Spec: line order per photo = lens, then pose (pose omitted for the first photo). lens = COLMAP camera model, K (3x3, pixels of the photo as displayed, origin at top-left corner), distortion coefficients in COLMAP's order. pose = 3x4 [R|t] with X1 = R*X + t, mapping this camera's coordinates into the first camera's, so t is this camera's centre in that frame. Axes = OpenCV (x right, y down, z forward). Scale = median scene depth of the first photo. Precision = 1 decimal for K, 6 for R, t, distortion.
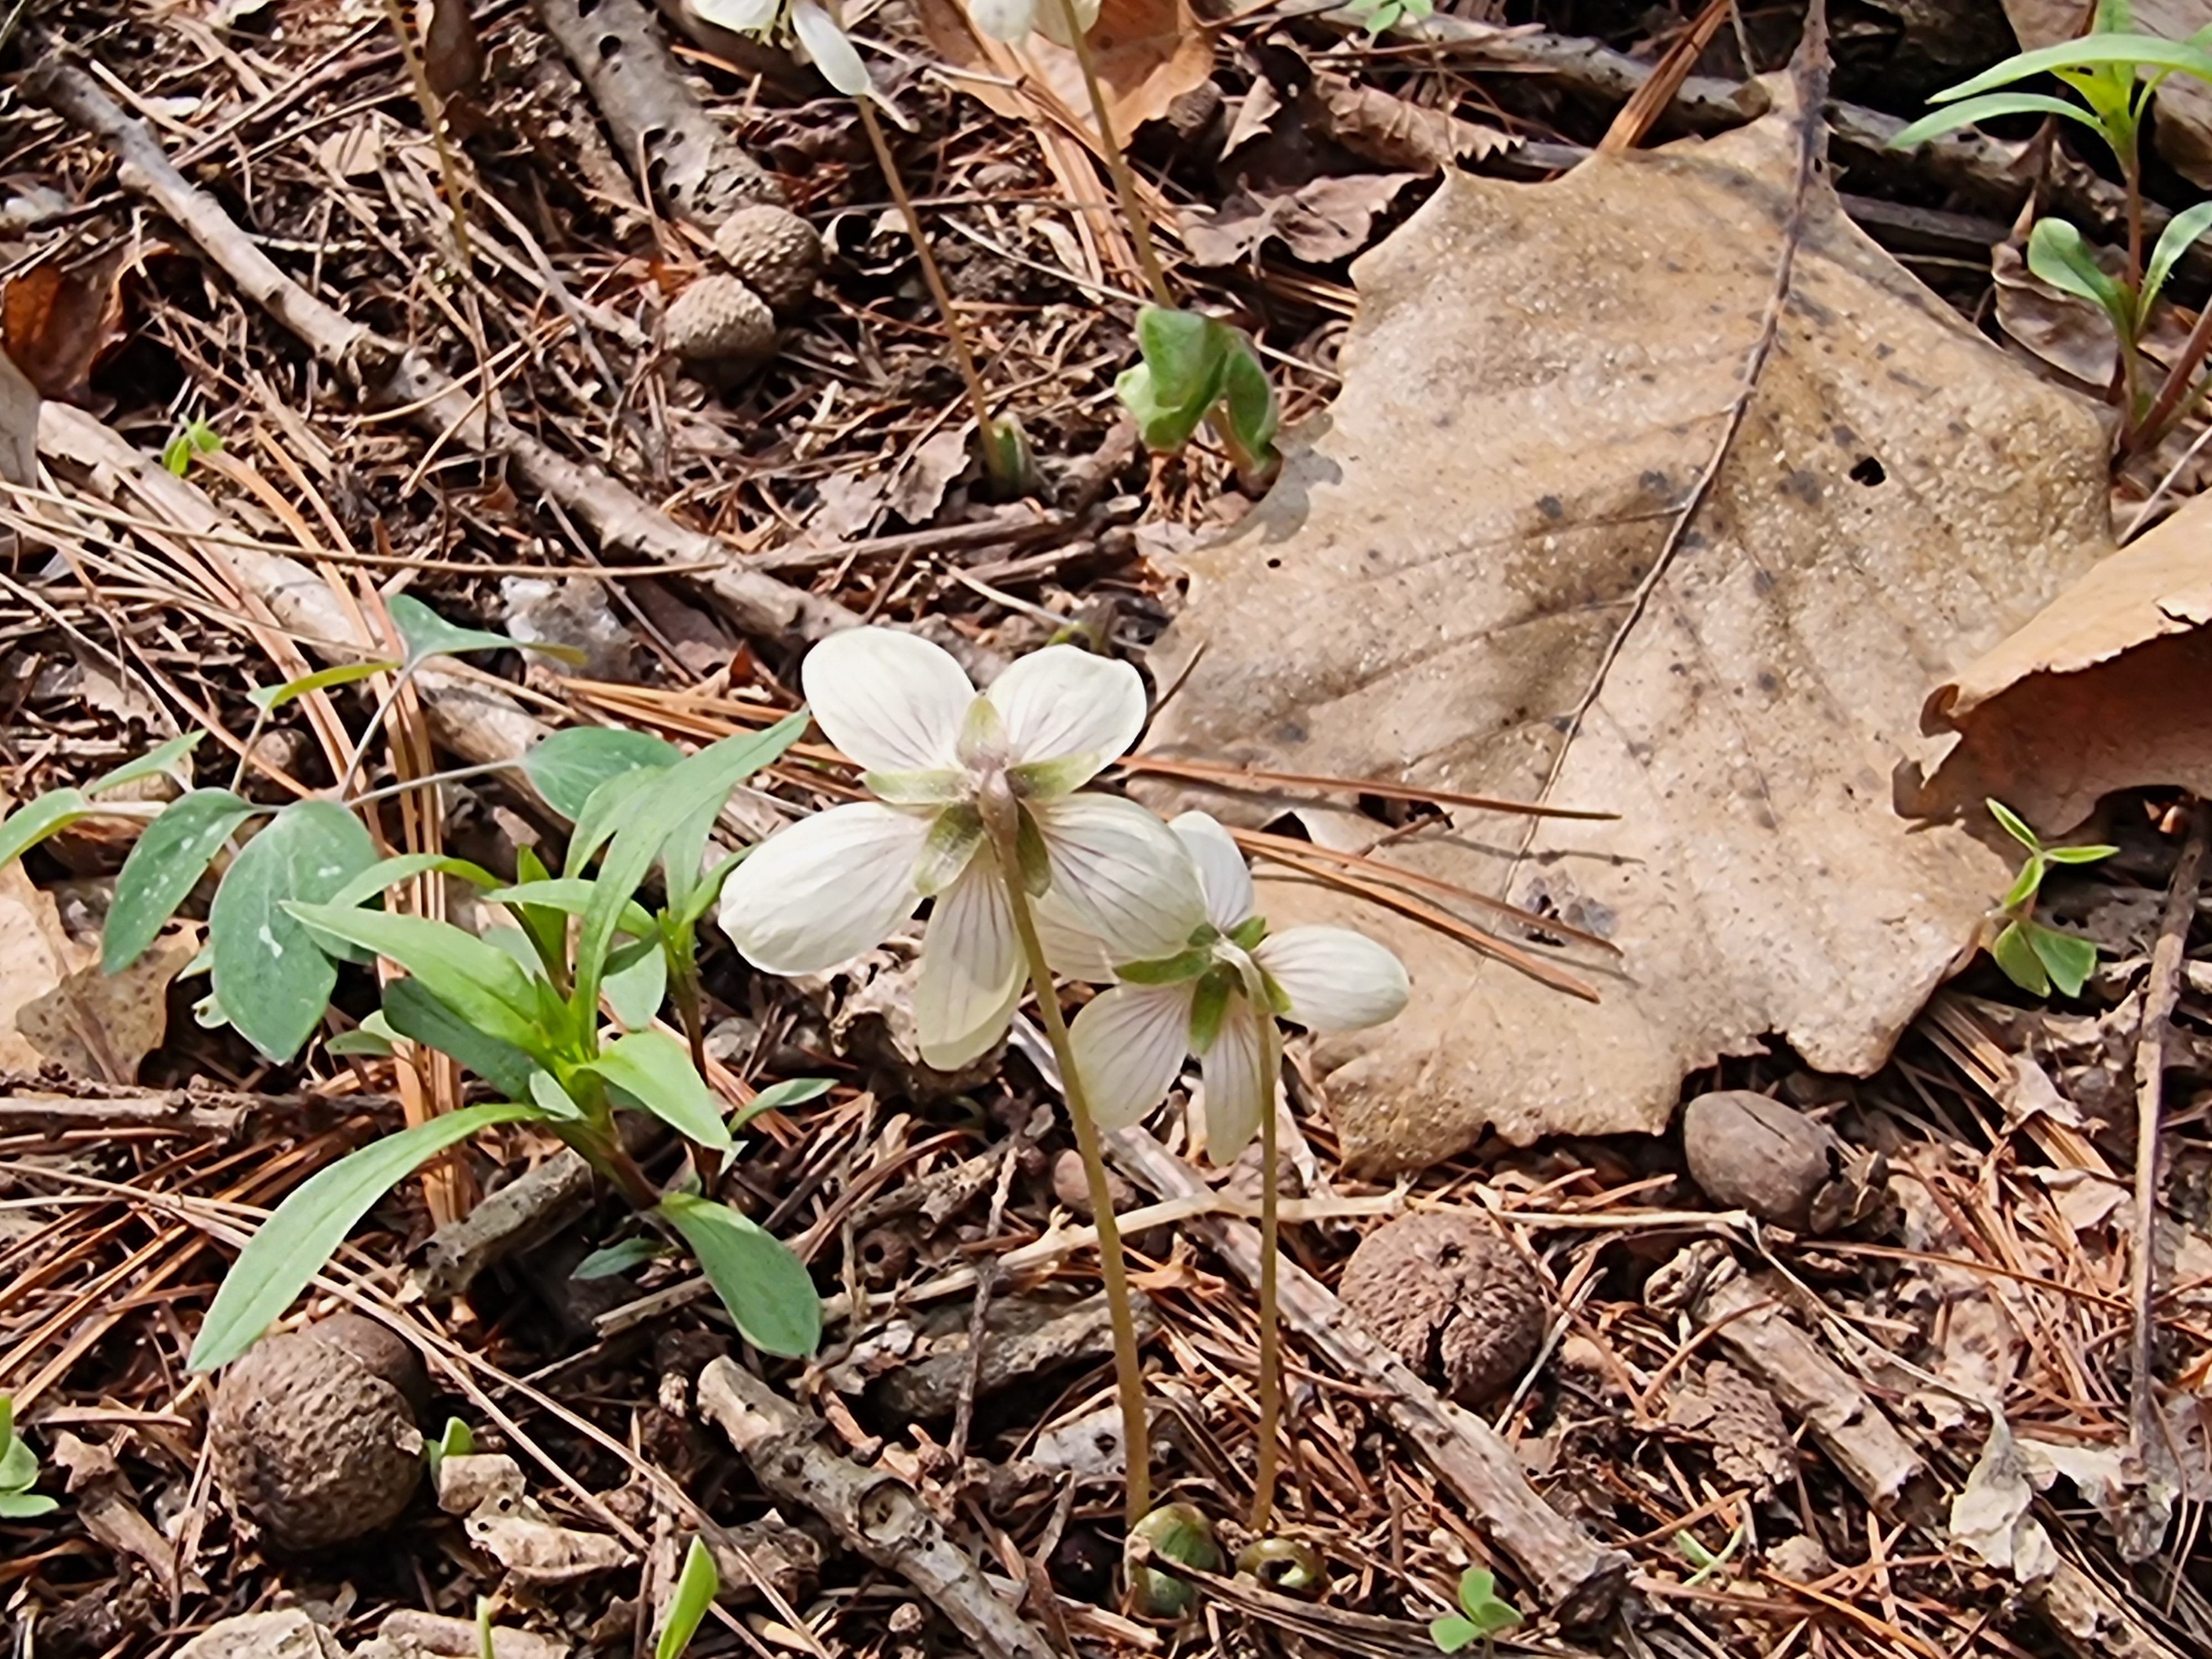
lens RADIAL K [[2223.3, 0, 1106.0], [0, 2223.3, 829.5], [0, 0, 1]] dist [-0.002795, 0.001008]
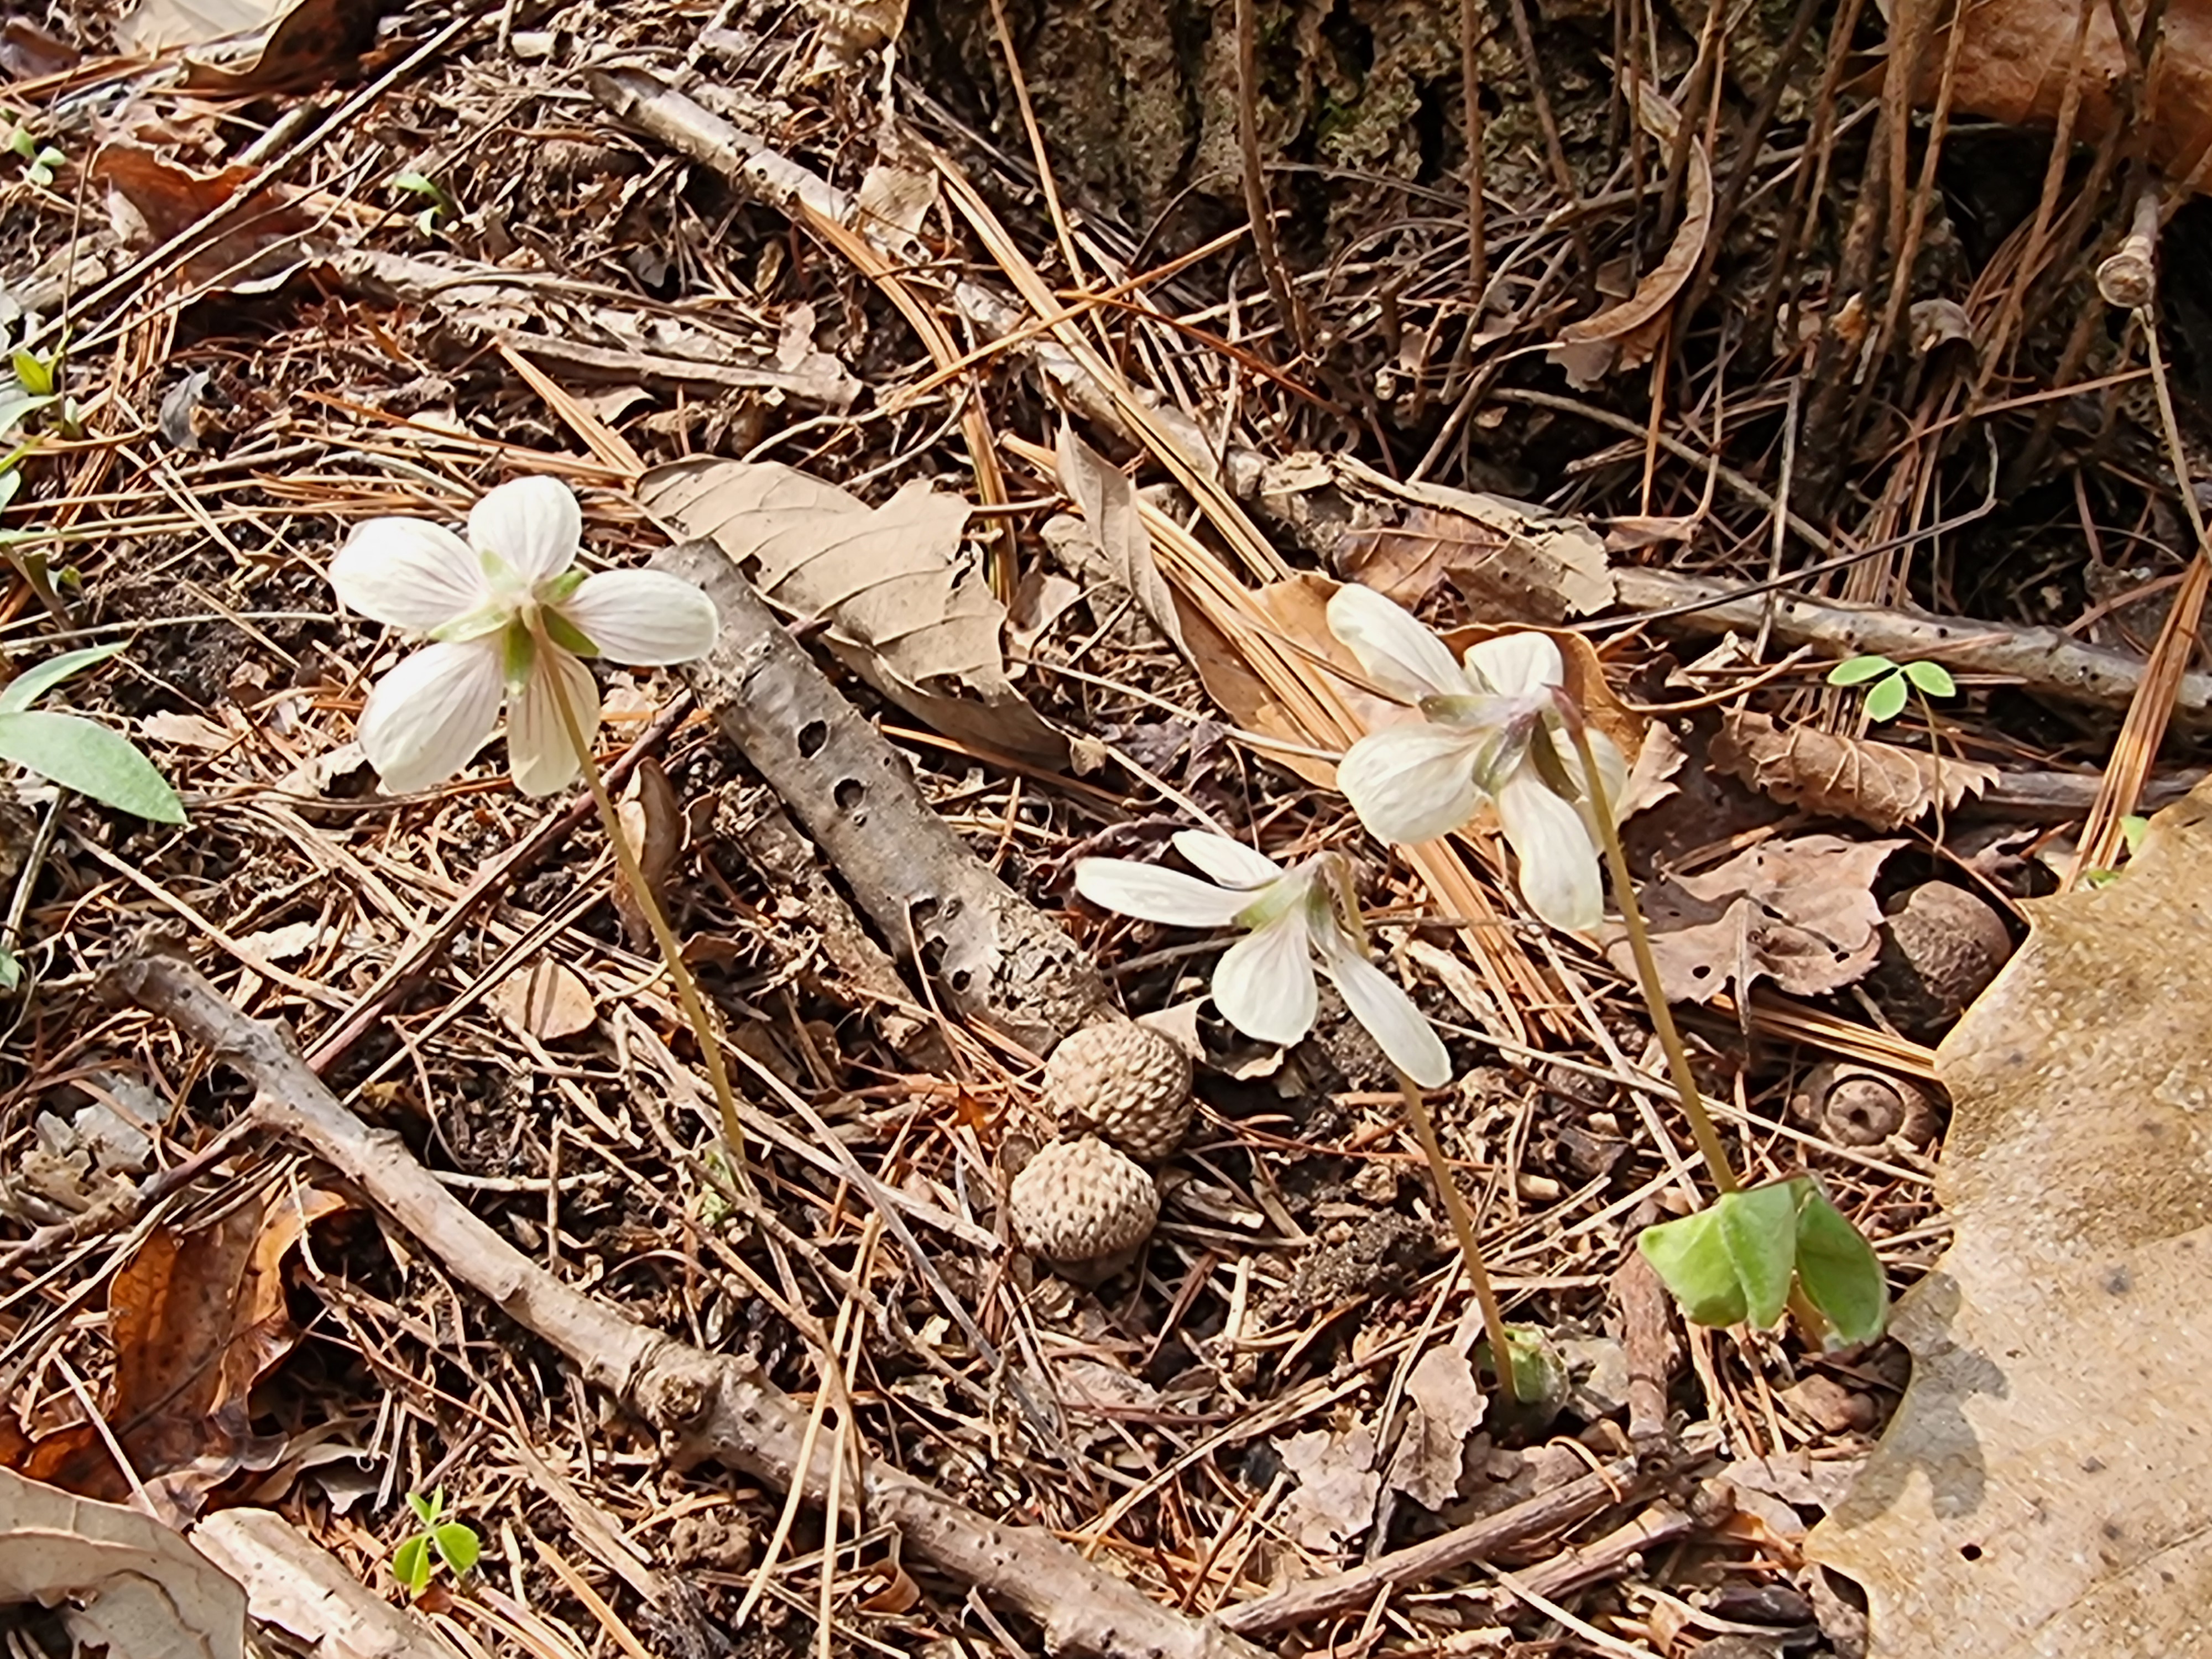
lens RADIAL K [[2223.3, 0, 1106.0], [0, 2223.3, 829.5], [0, 0, 1]] dist [-0.002795, 0.001008]
pose [[0.990989, -0.115929, 0.067088, -0.202259], [0.119544, 0.991433, -0.052636, -0.311277], [-0.060411, 0.060182, 0.996358, 0.243743]]
